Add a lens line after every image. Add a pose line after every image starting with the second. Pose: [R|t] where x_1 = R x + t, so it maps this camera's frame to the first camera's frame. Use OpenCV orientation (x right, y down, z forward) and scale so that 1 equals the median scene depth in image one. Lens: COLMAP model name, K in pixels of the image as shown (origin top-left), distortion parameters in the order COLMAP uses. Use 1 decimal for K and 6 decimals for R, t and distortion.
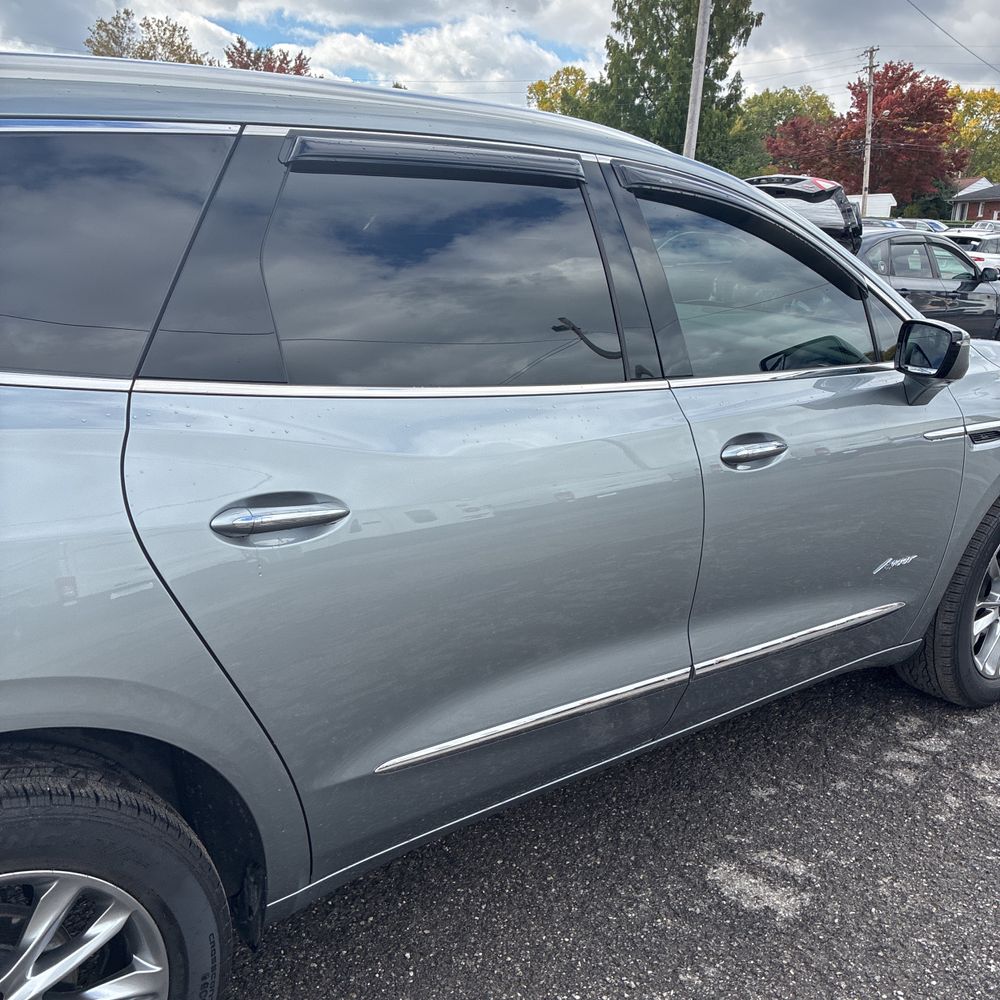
lens RADIAL K [[1029.7, 0, 515.1], [0, 1029.7, 485.8], [0, 0, 1]] dist [0.032255, -0.011106]
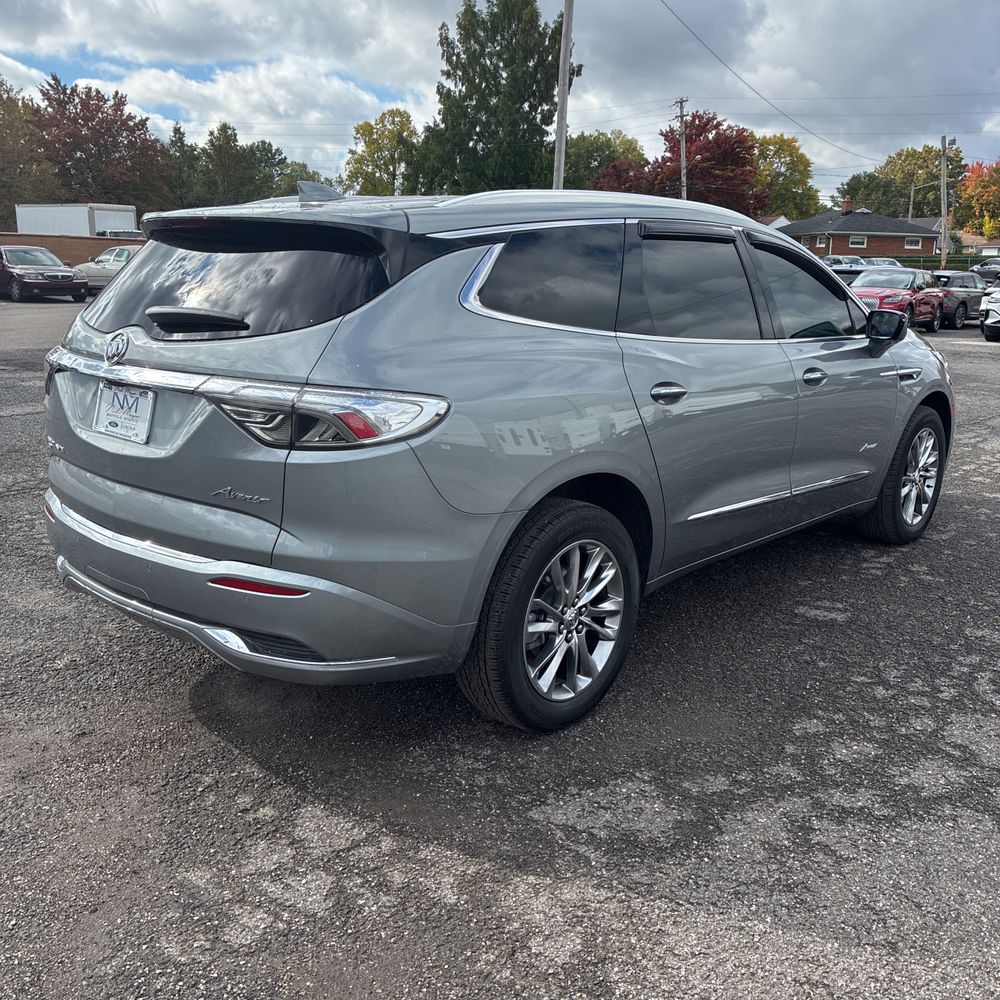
lens RADIAL K [[1097.4, 0, 500.0], [0, 1097.4, 500.0], [0, 0, 1]] dist [0.033945, -0.020419]
pose [[0.982416, -0.051124, 0.179569, -0.071947], [0.057140, 0.997960, -0.028490, 0.021869], [-0.177746, 0.038249, 0.983333, -0.090169]]
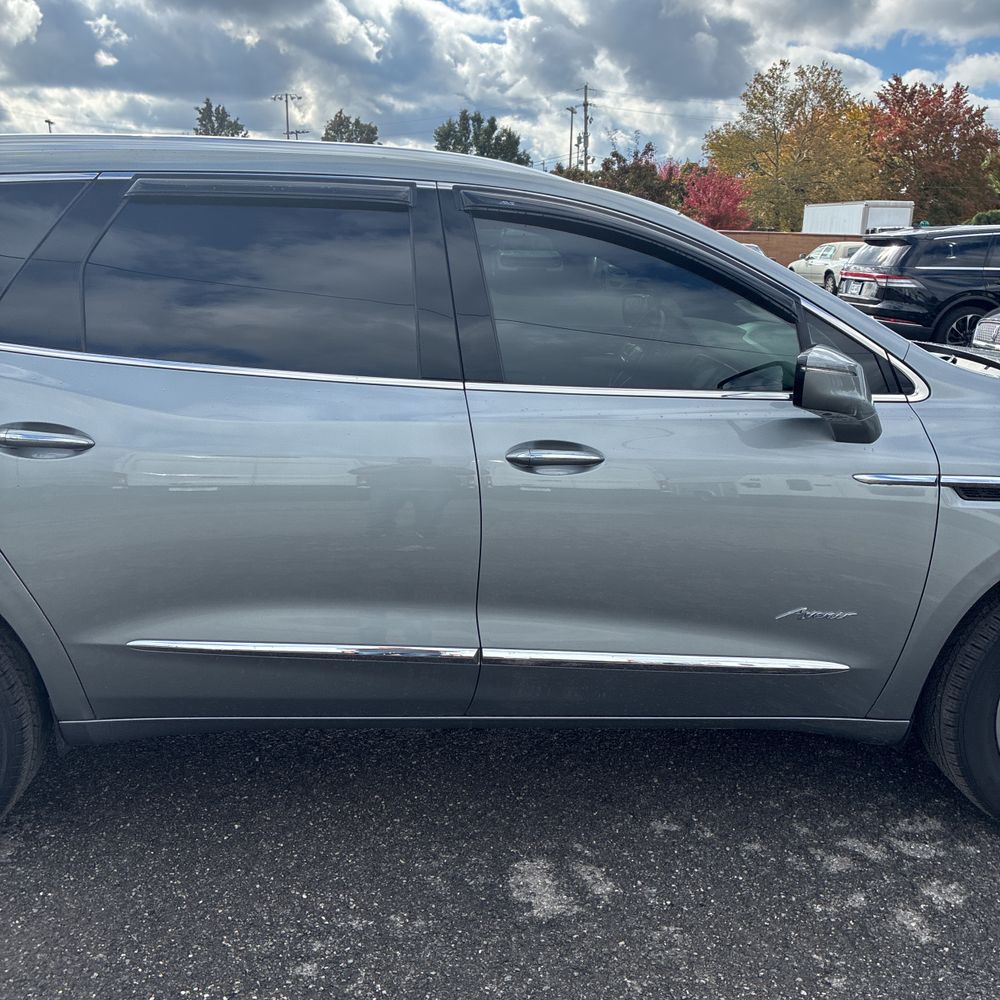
lens RADIAL K [[1056.6, 0, 532.4], [0, 1056.6, 497.7], [0, 0, 1]] dist [0.026847, 0.010189]
pose [[0.816255, 0.120900, -0.564900, 0.081201], [-0.139397, 0.990181, 0.010498, -0.000193], [0.560622, 0.070176, 0.825093, 0.010972]]
